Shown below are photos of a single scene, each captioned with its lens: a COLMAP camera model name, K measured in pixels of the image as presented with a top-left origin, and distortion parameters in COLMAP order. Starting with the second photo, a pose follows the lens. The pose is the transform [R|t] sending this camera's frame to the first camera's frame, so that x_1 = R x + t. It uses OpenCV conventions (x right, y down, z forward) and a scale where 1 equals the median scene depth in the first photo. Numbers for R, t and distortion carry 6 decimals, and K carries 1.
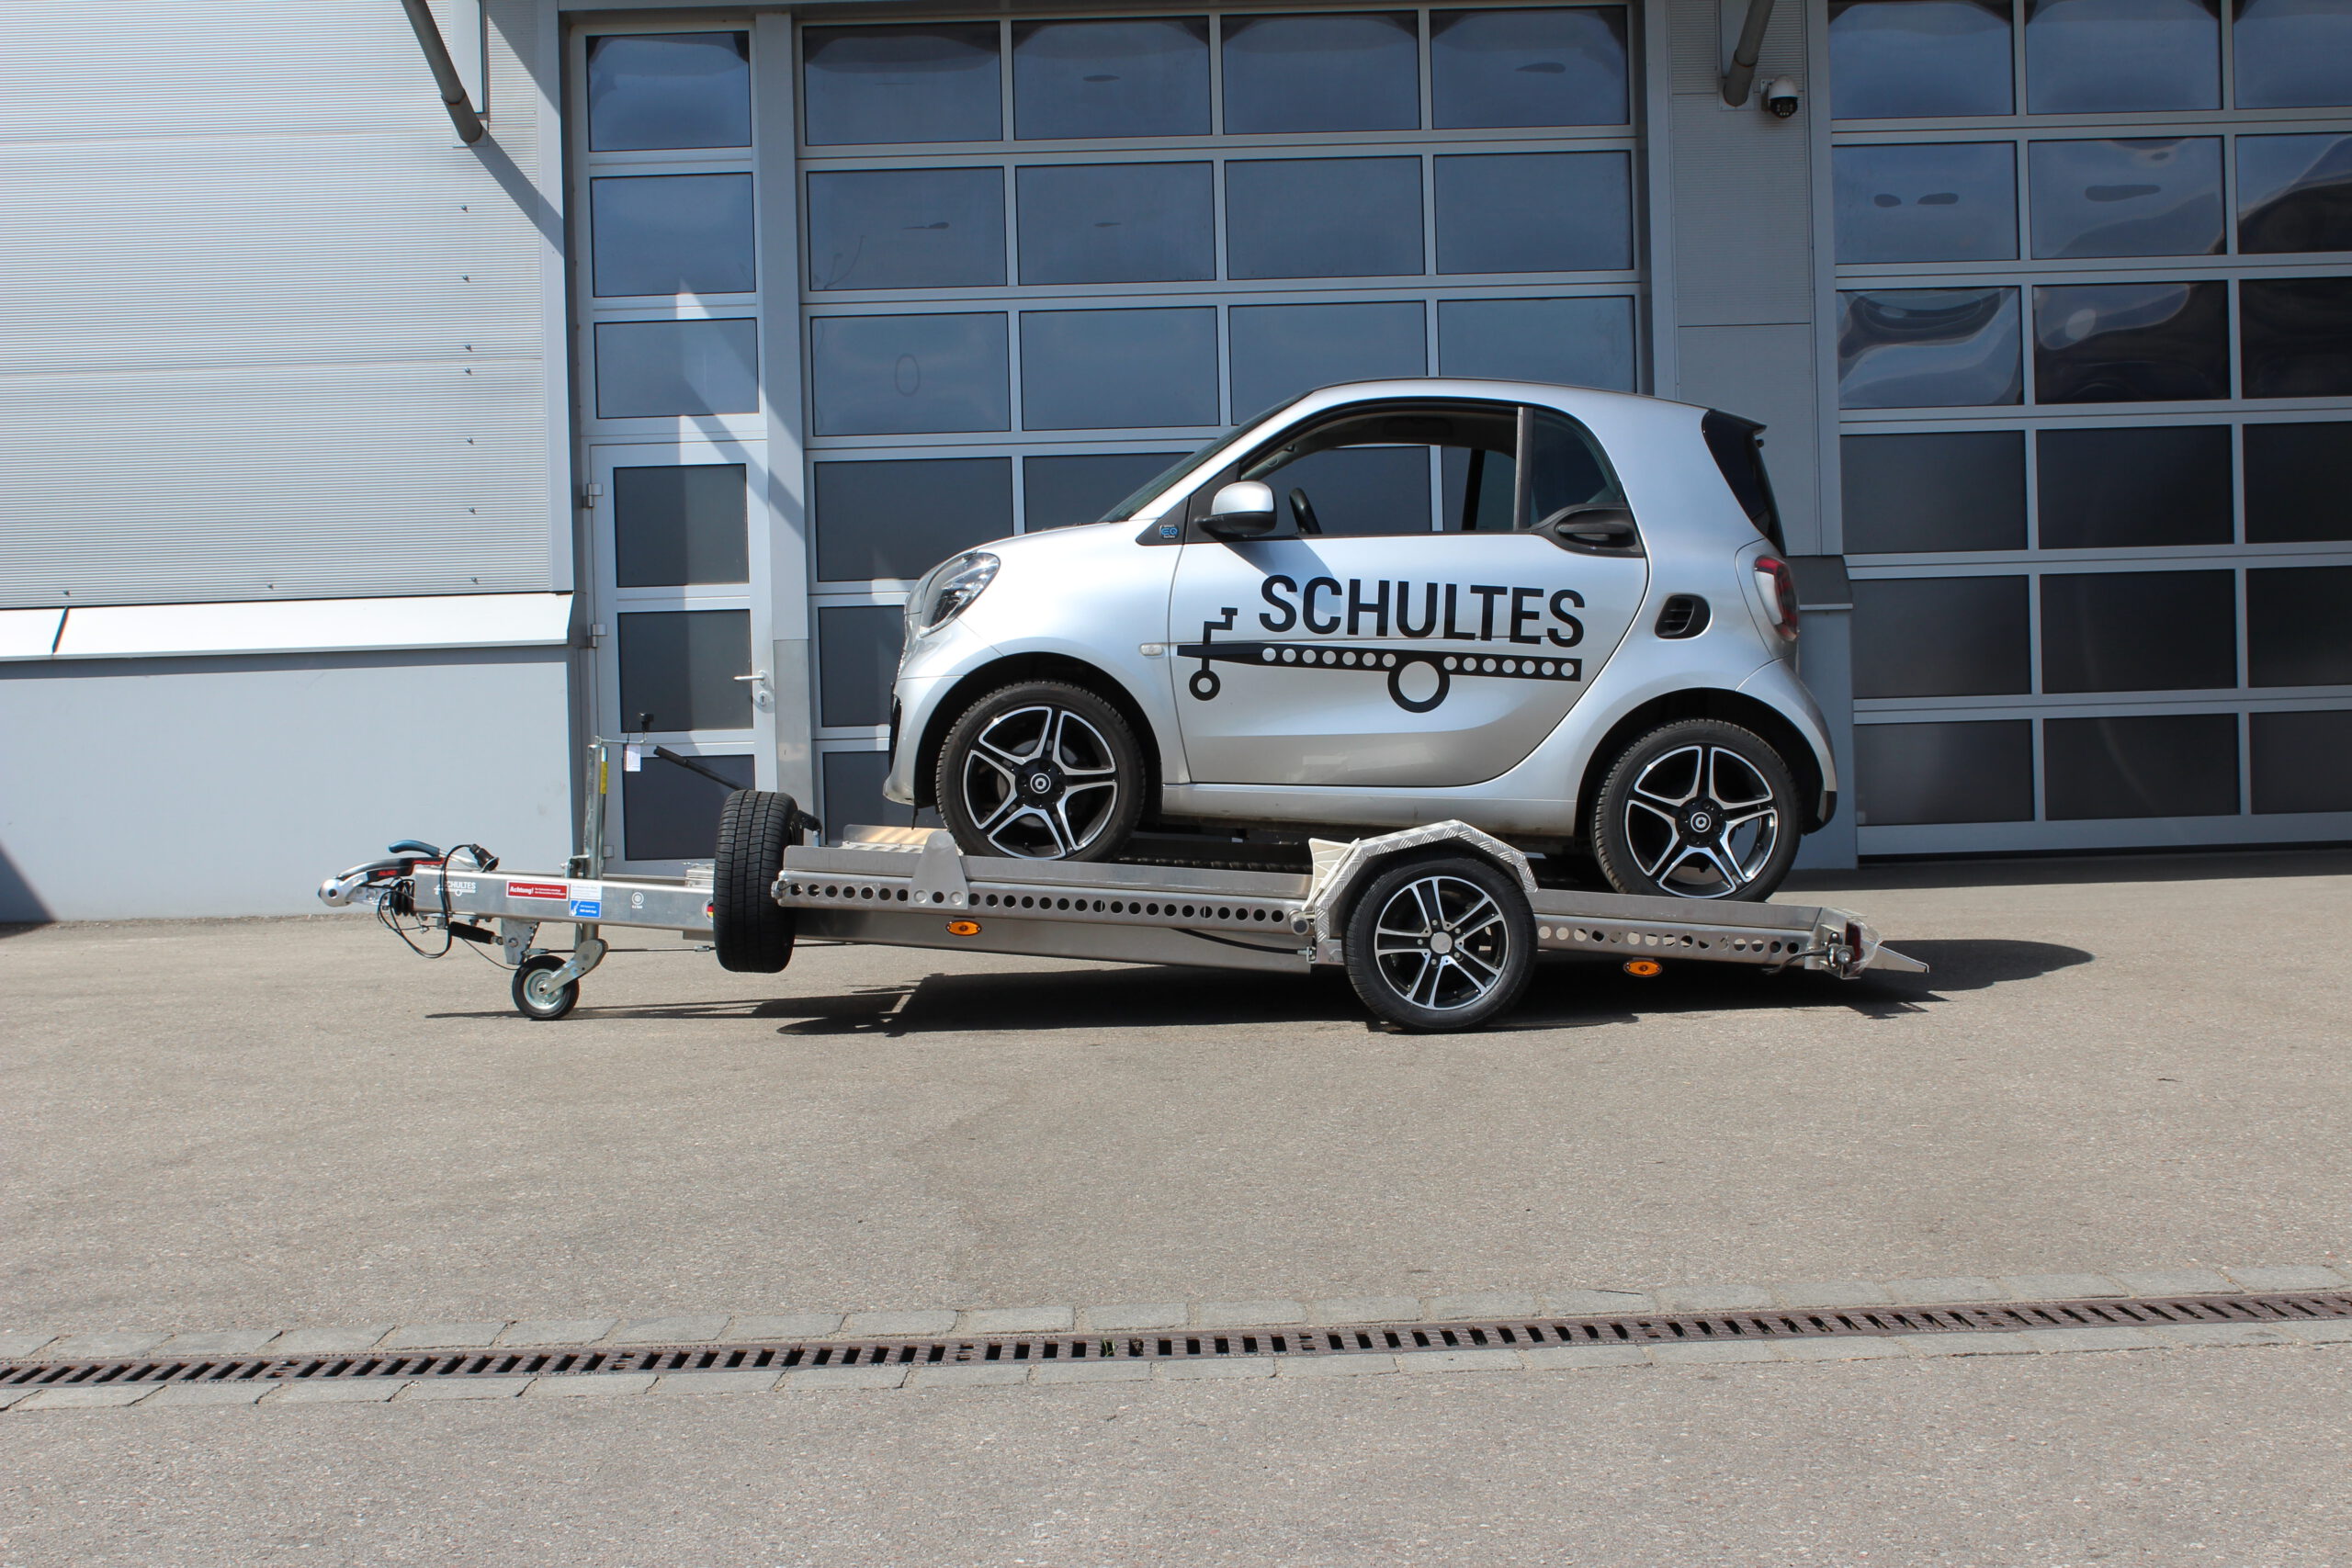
lens RADIAL K [[3036.7, 0, 1174.7], [0, 3036.7, 790.5], [0, 0, 1]] dist [-0.063922, 0.122465]
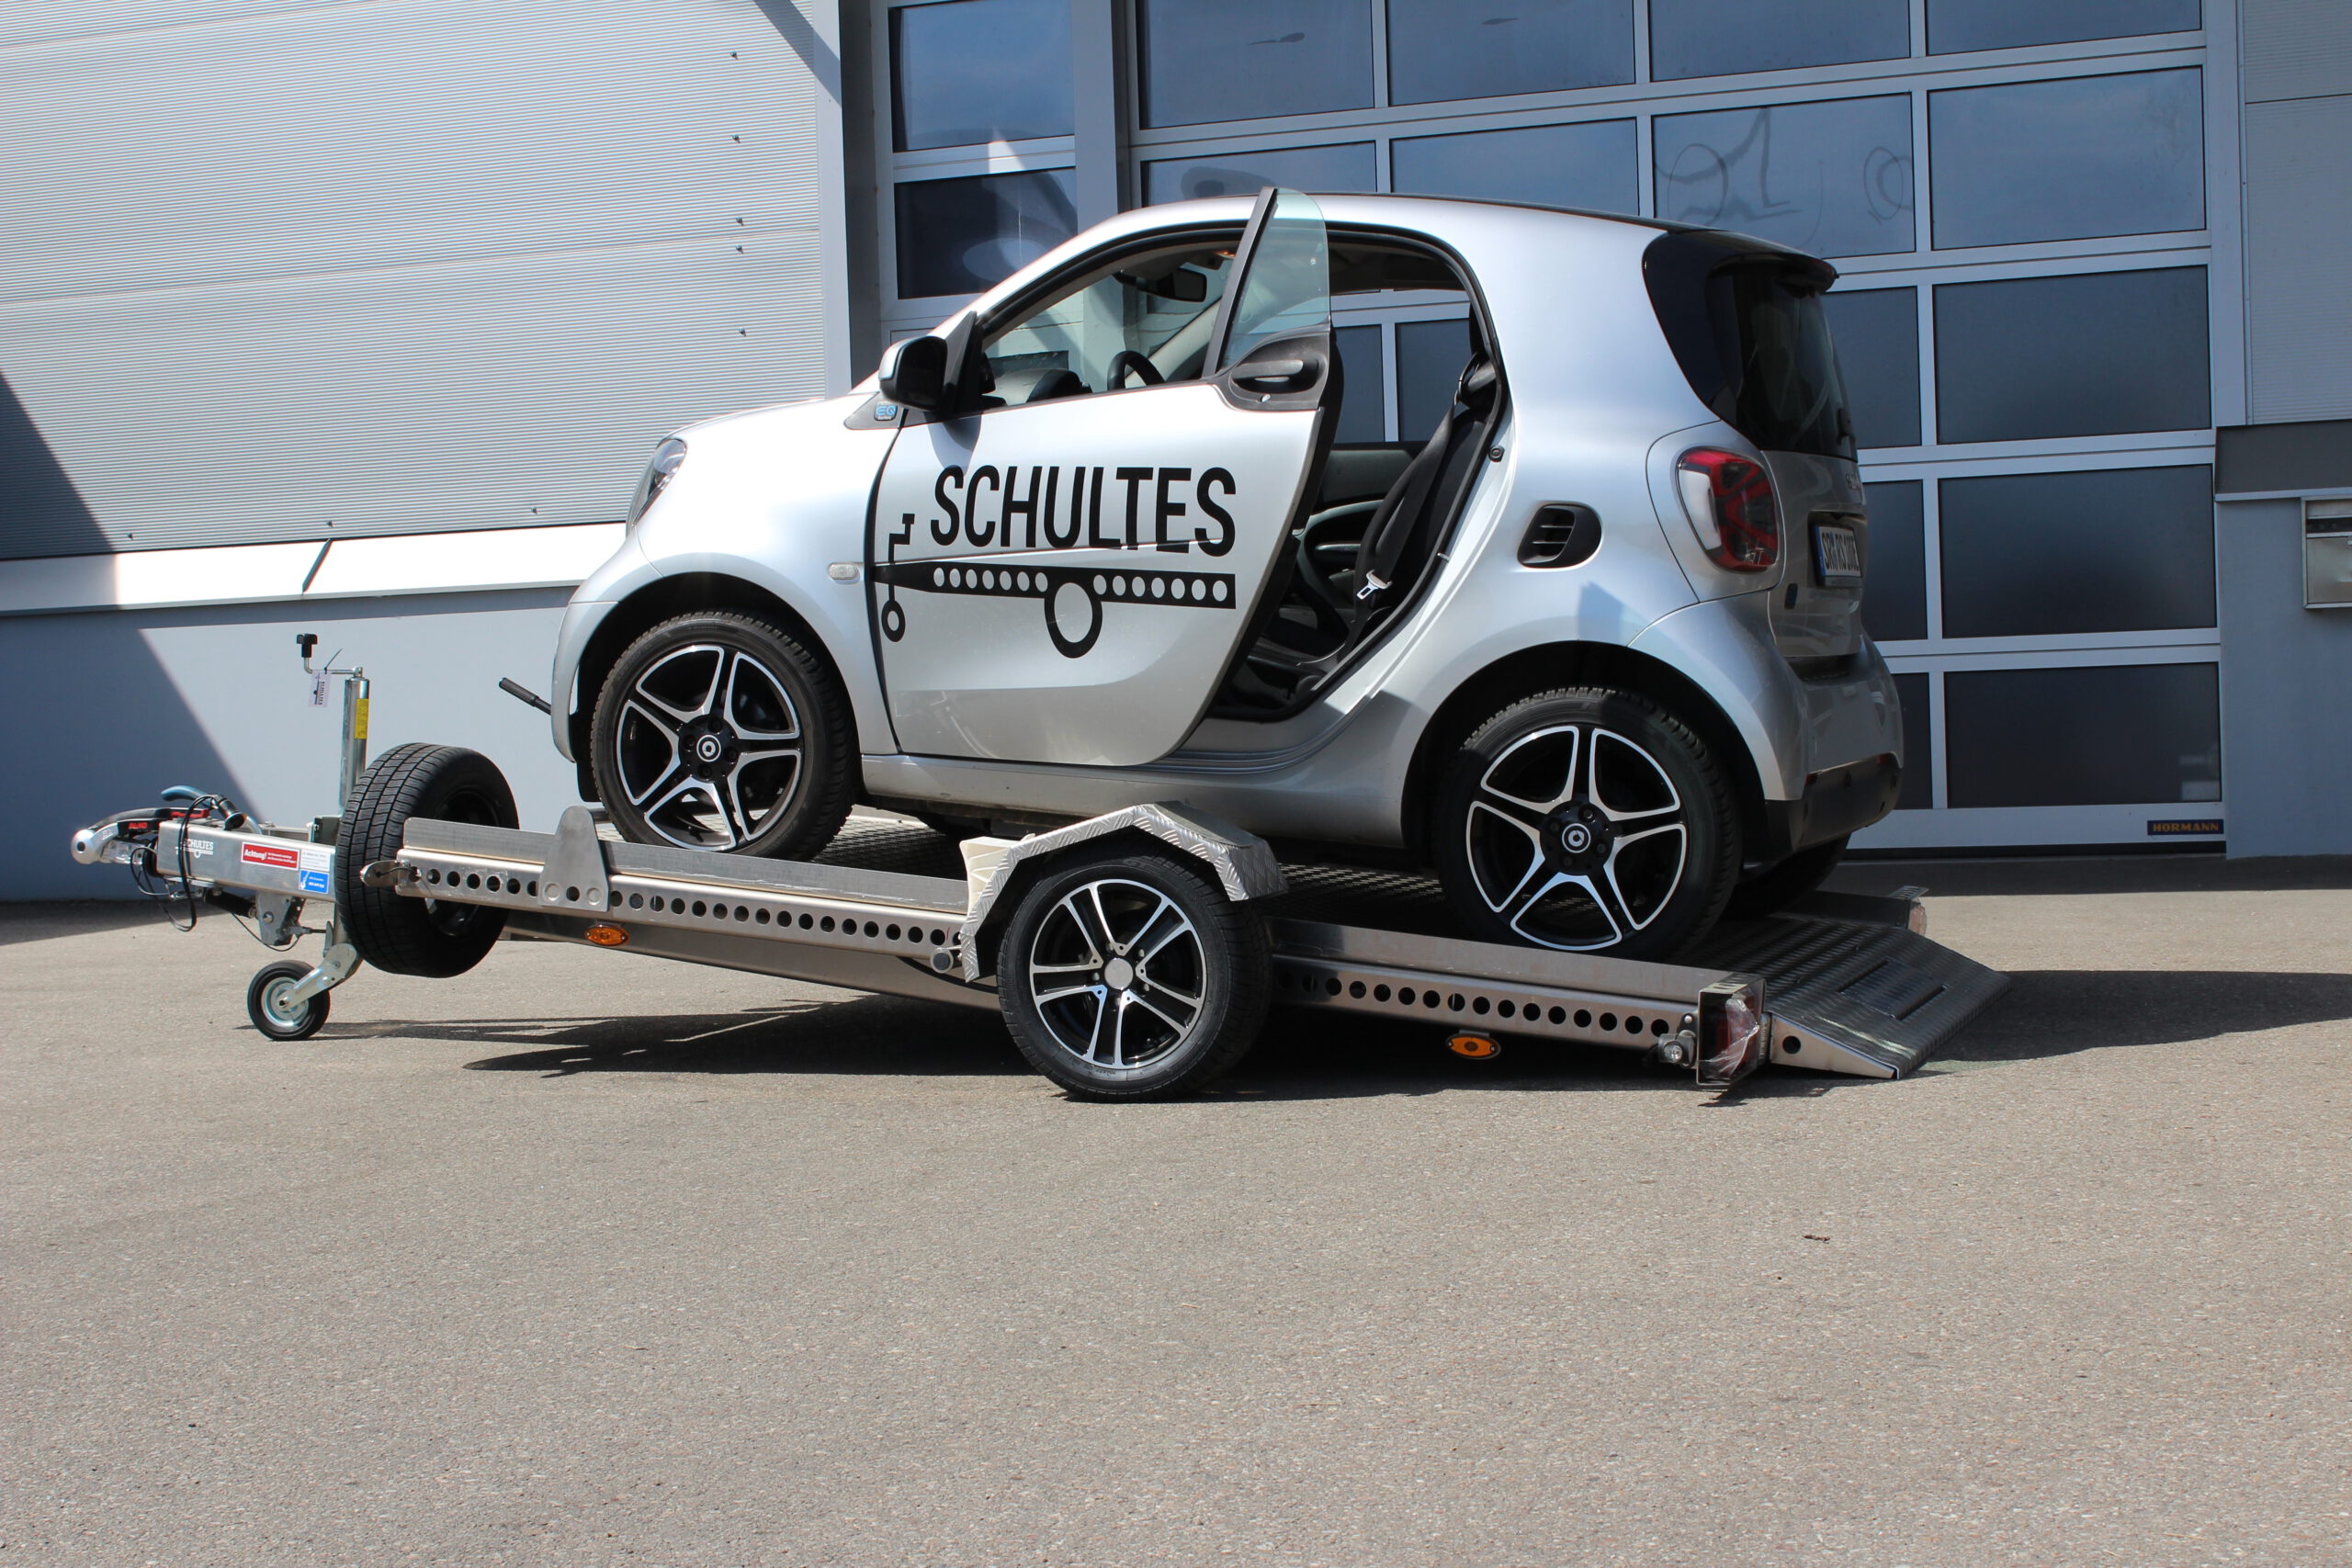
lens RADIAL K [[3420.5, 0, 1174.8], [0, 3420.5, 778.8], [0, 0, 1]] dist [-0.055933, 0.140972]
pose [[0.940624, 0.001916, -0.339444, 0.202691], [0.002804, 0.999906, 0.013412, -0.003497], [0.339438, -0.013567, 0.940531, 0.144338]]
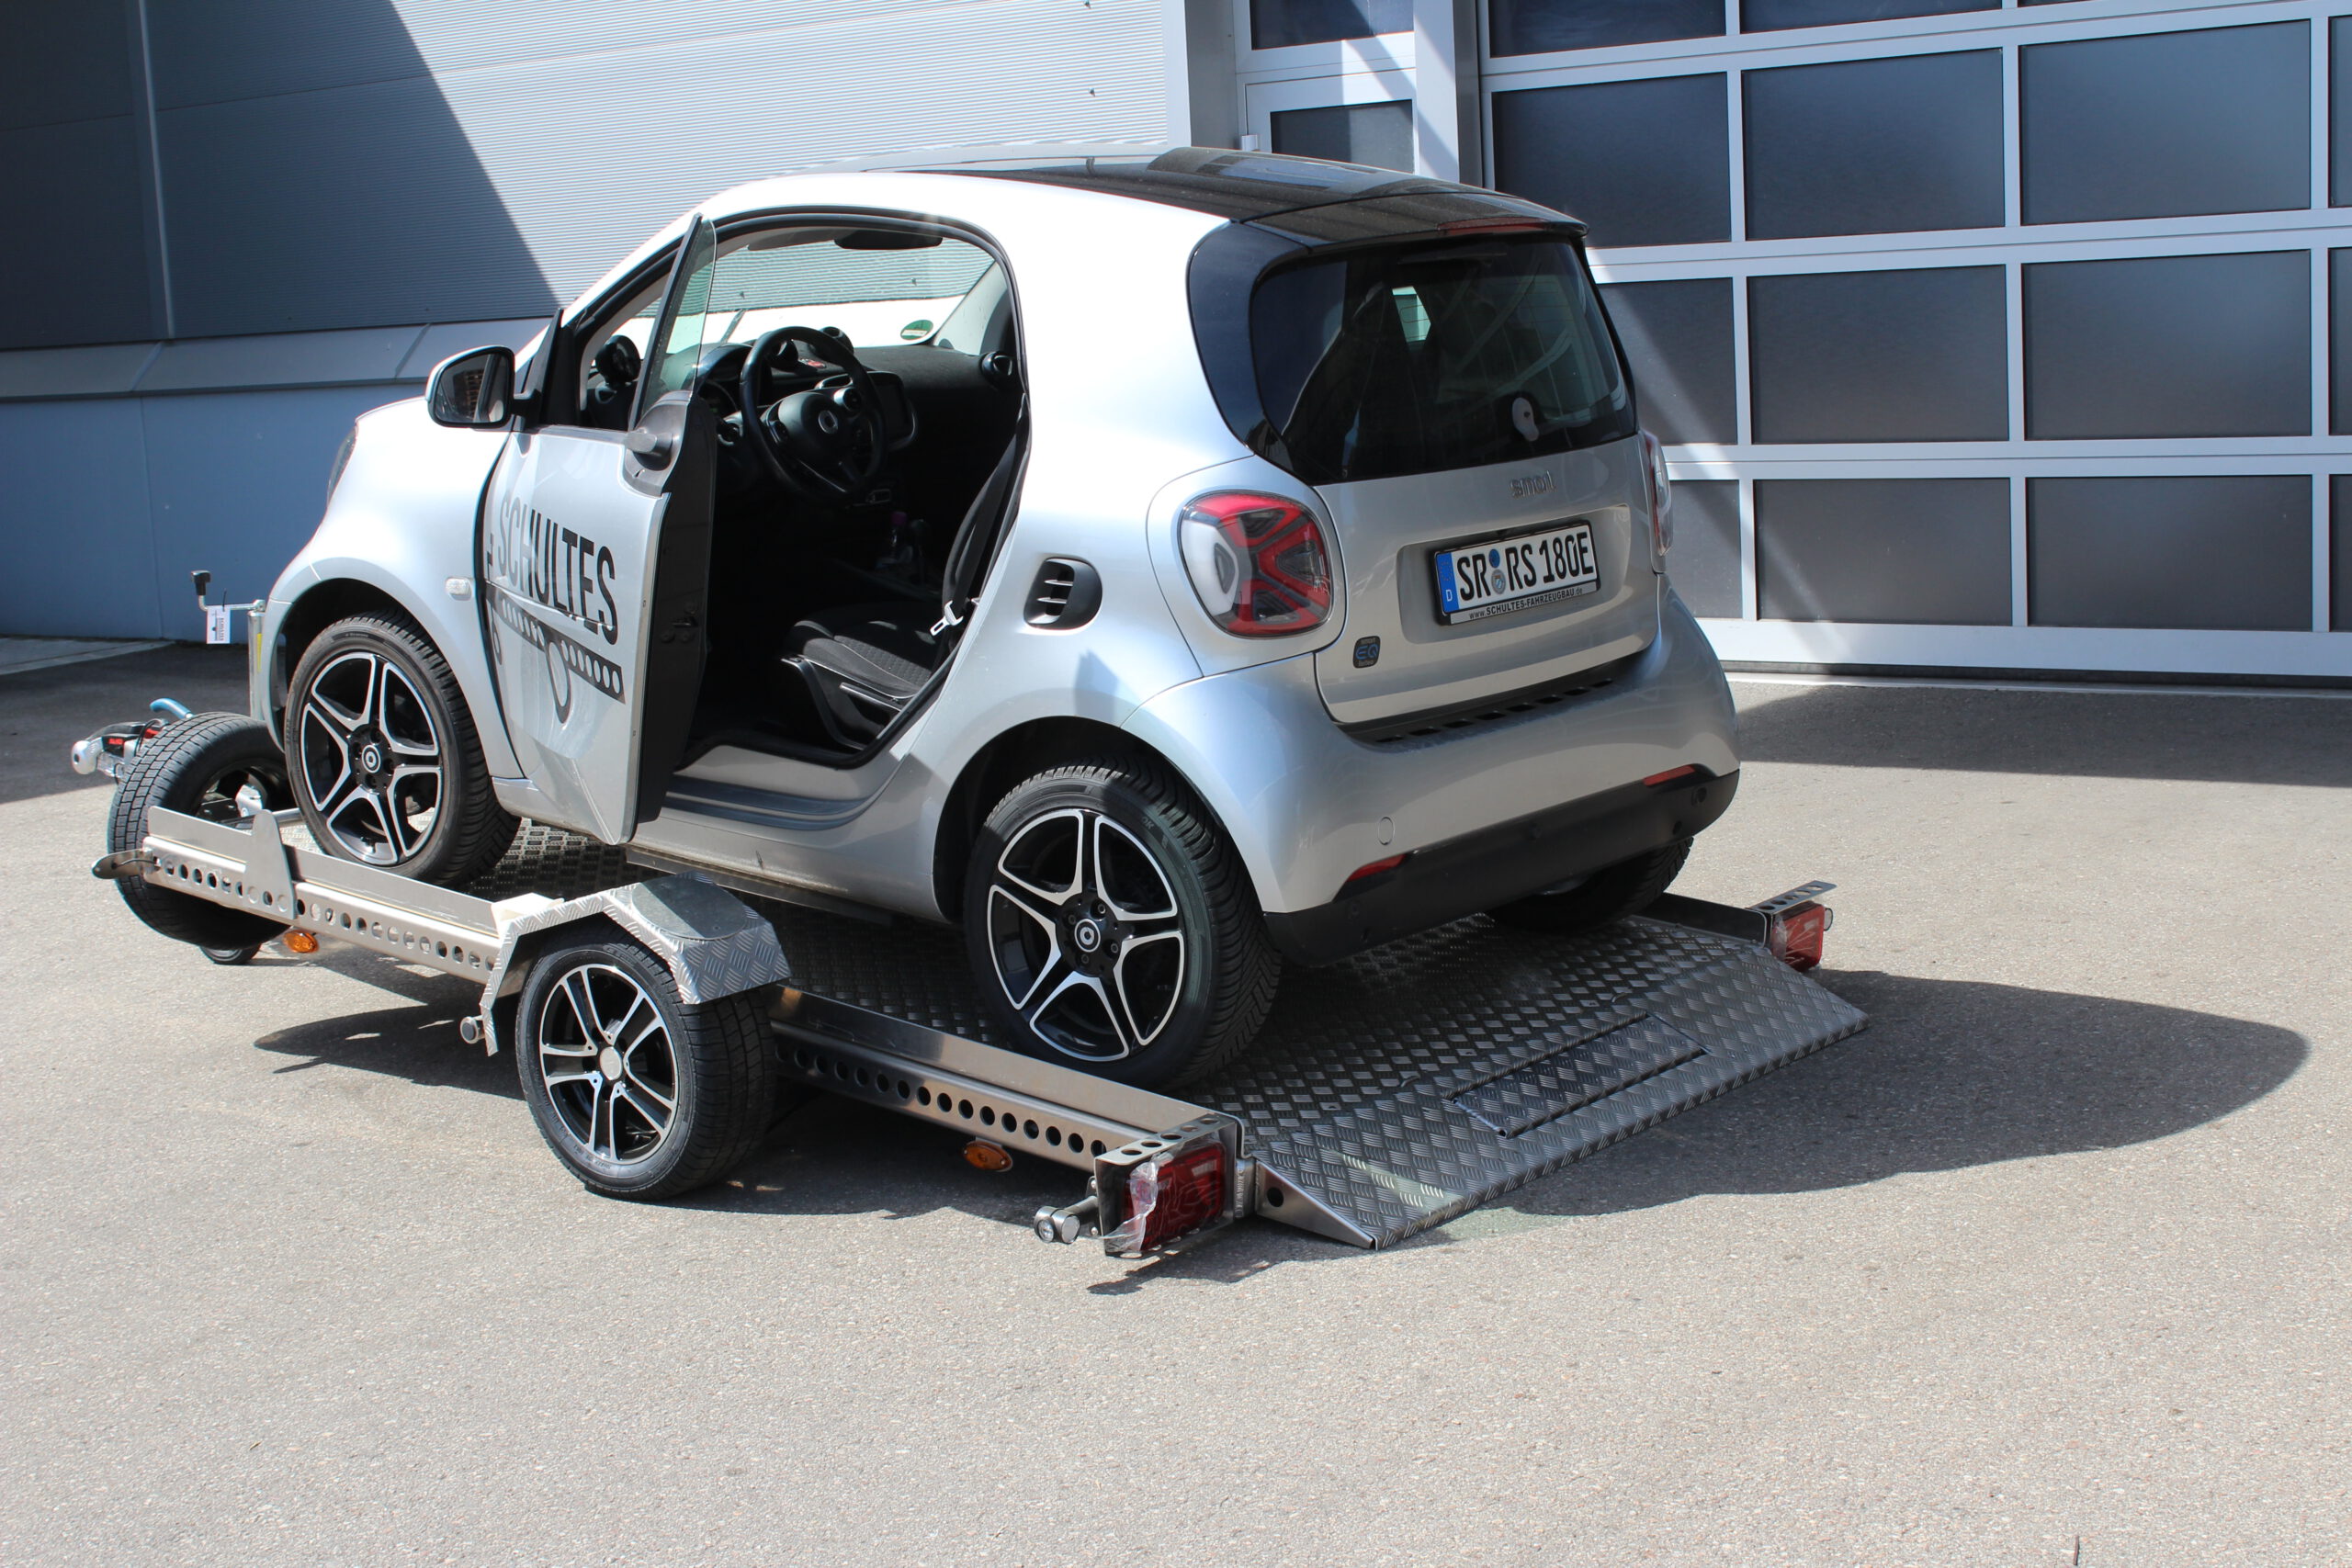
lens RADIAL K [[3420.5, 0, 1174.8], [0, 3420.5, 778.8], [0, 0, 1]] dist [-0.055933, 0.140972]
pose [[0.794717, 0.070400, -0.602884, 0.343680], [0.019447, 0.989788, 0.141215, -0.062427], [0.606669, -0.123950, 0.785232, 0.279281]]
